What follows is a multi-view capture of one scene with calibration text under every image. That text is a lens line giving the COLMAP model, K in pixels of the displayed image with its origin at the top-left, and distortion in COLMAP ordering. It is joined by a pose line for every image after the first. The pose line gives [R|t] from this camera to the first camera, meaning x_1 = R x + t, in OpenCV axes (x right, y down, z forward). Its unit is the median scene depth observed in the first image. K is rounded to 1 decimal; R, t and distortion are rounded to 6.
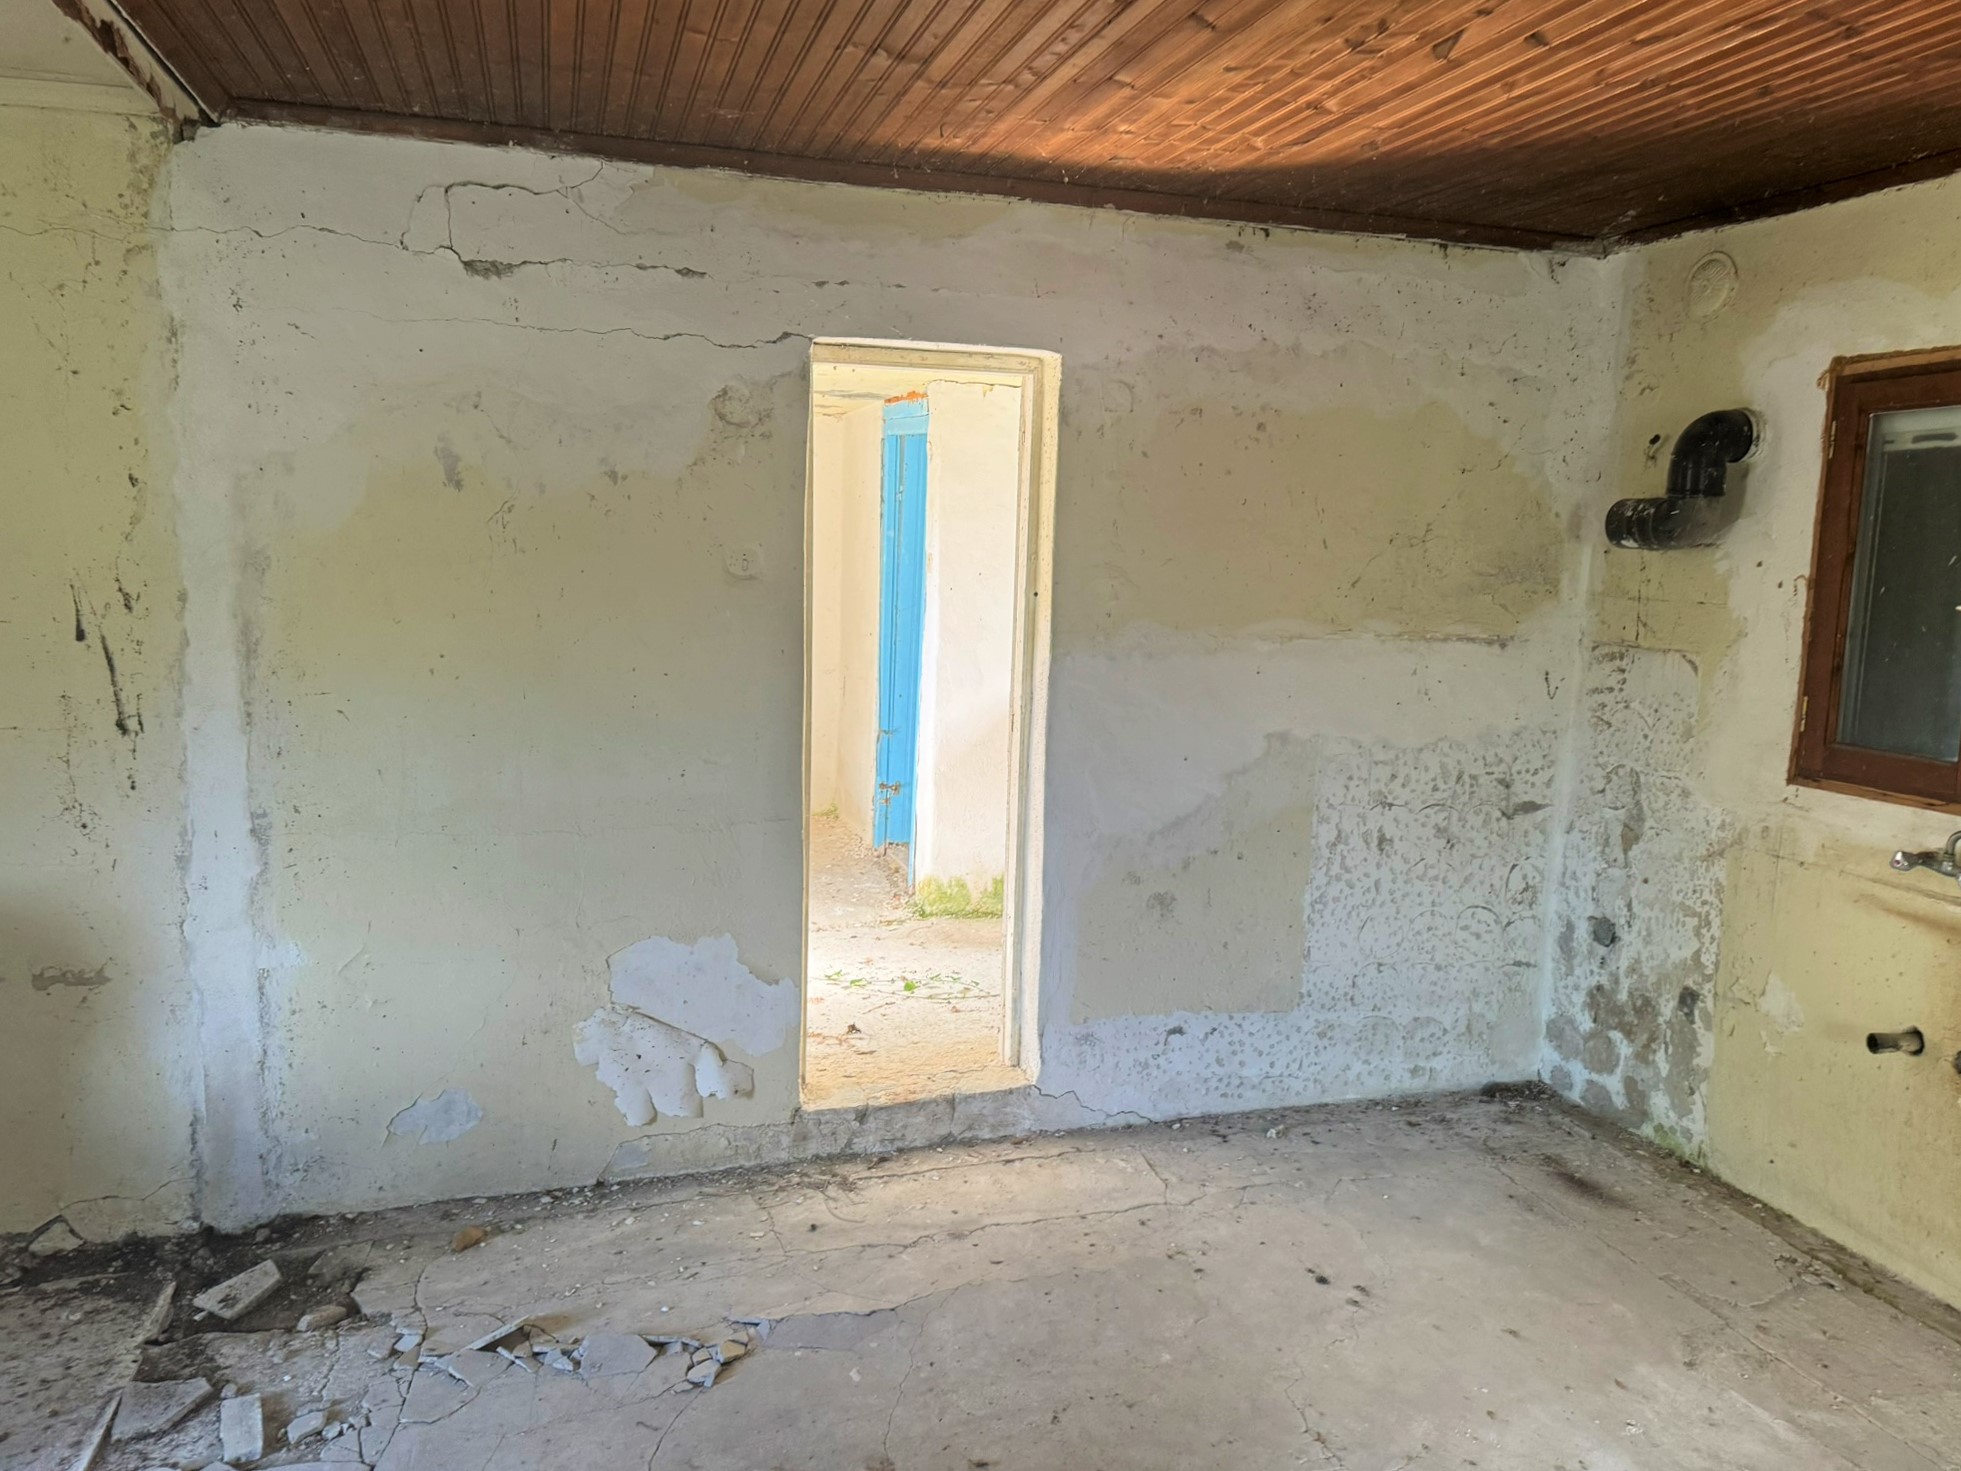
lens RADIAL K [[1381.5, 0, 980.5], [0, 1381.5, 735.5], [0, 0, 1]] dist [0.000352, -0.000006]
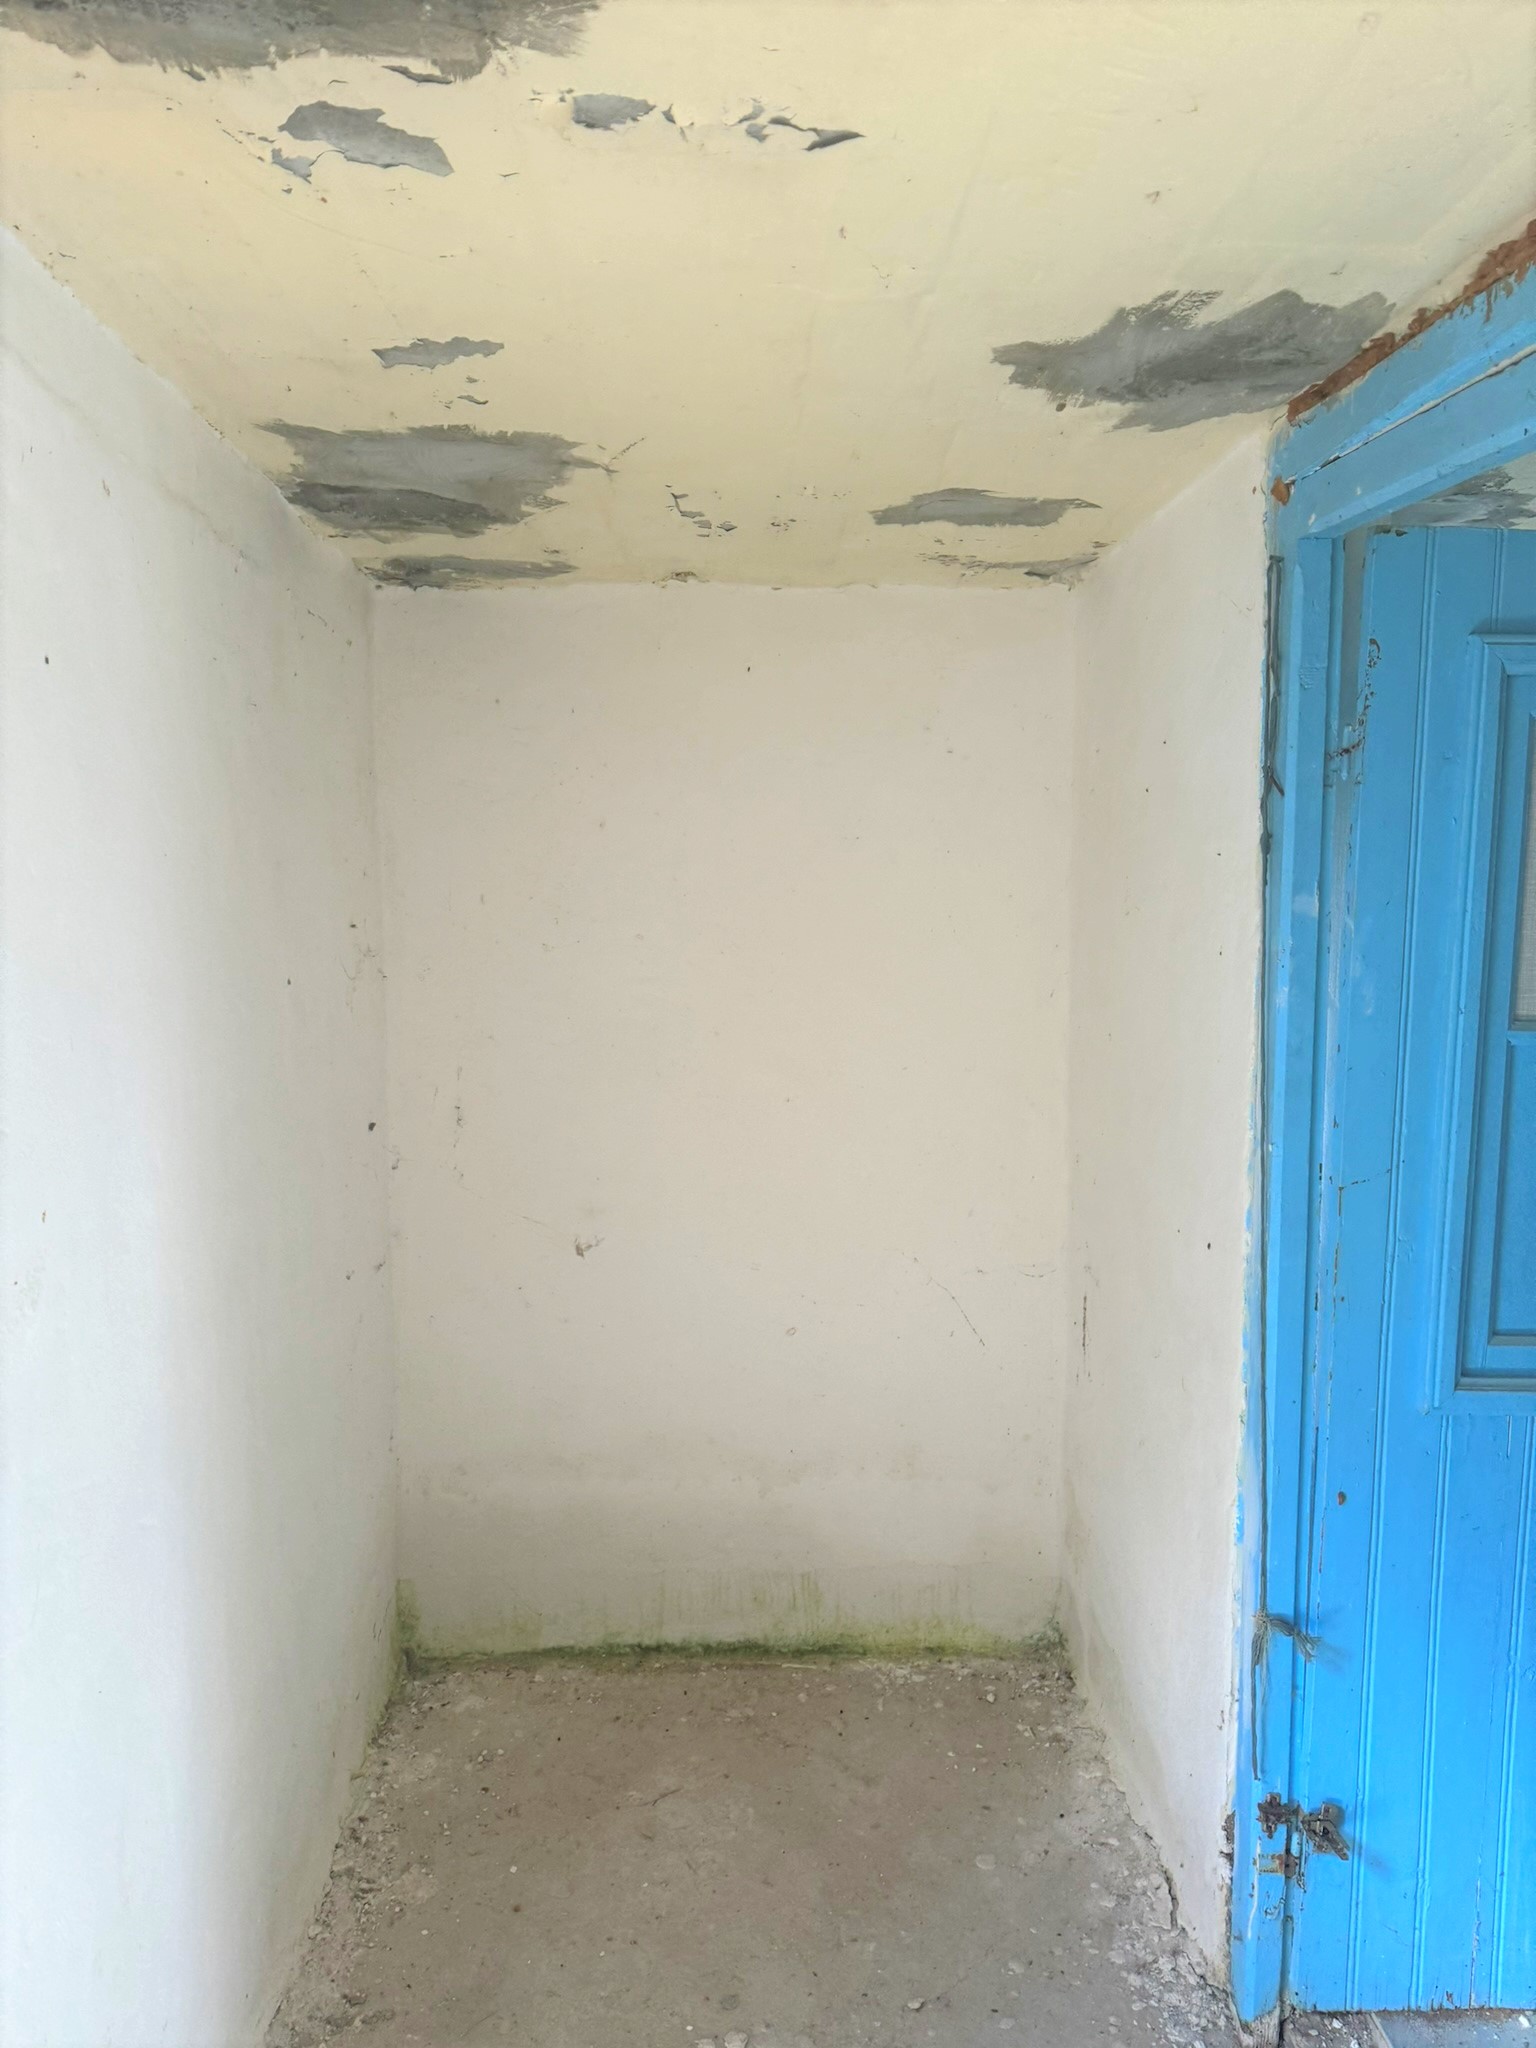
lens RADIAL K [[1417.2, 0, 768.7], [0, 1417.2, 1059.8], [0, 0, 1]] dist [0.004953, -0.090364]
pose [[0.962076, -0.008887, -0.272637, -0.098306], [0.000058, 0.999476, -0.032378, -0.116041], [0.272782, 0.031134, 0.961572, 0.763314]]
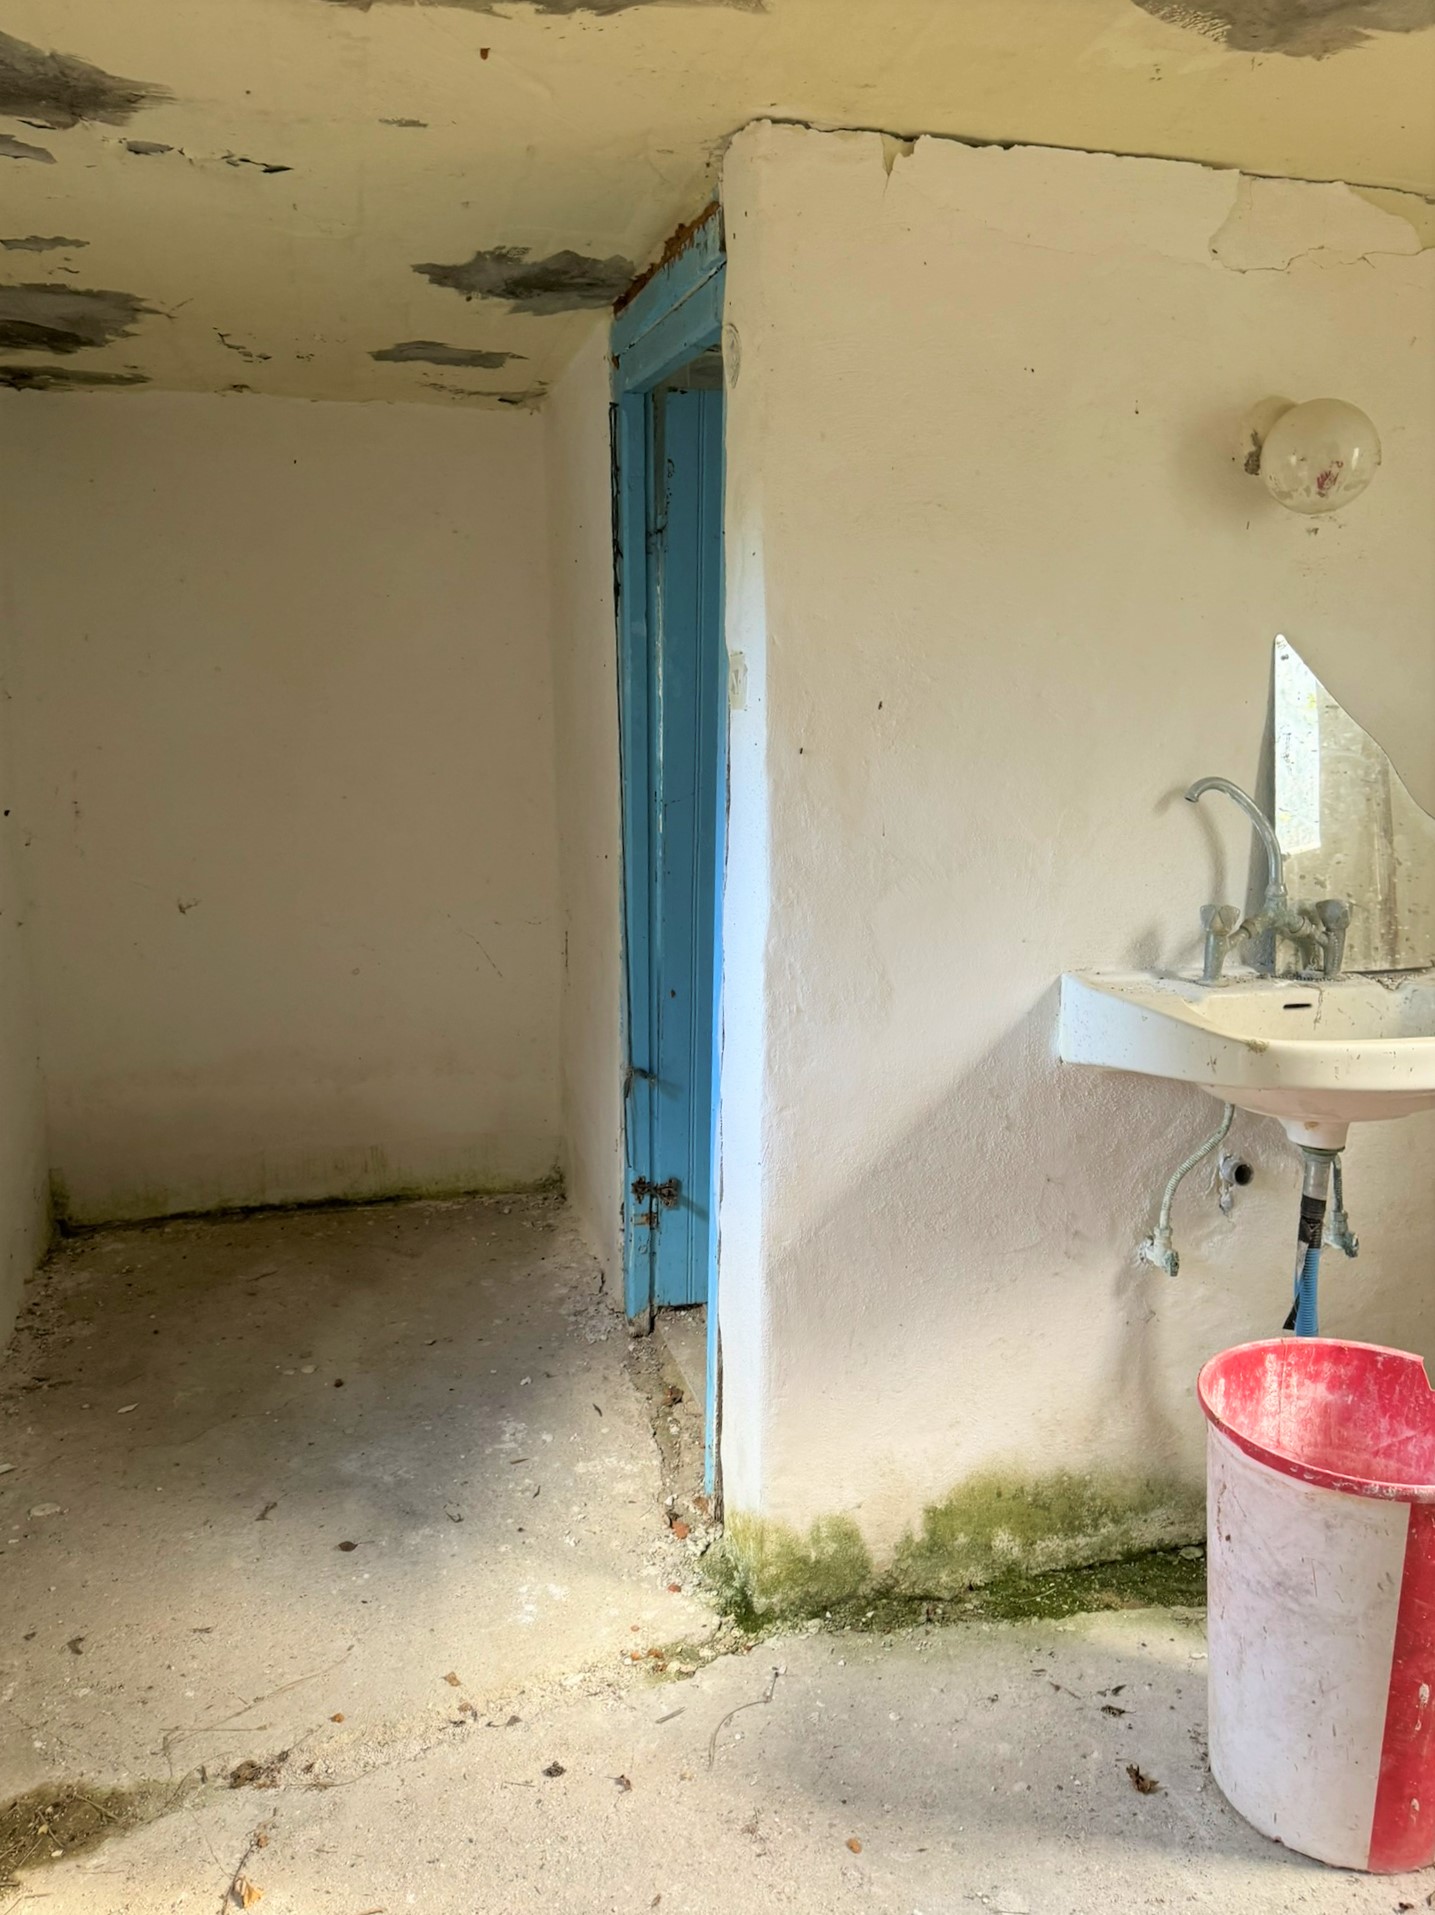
lens RADIAL K [[1319.1, 0, 717.5], [0, 1319.1, 957.5], [0, 0, 1]] dist [0.003606, -0.070212]
pose [[0.998981, -0.028172, -0.035251, -0.030893], [0.030085, 0.998035, 0.054967, -0.069640], [0.033633, -0.055972, 0.997866, 0.626125]]
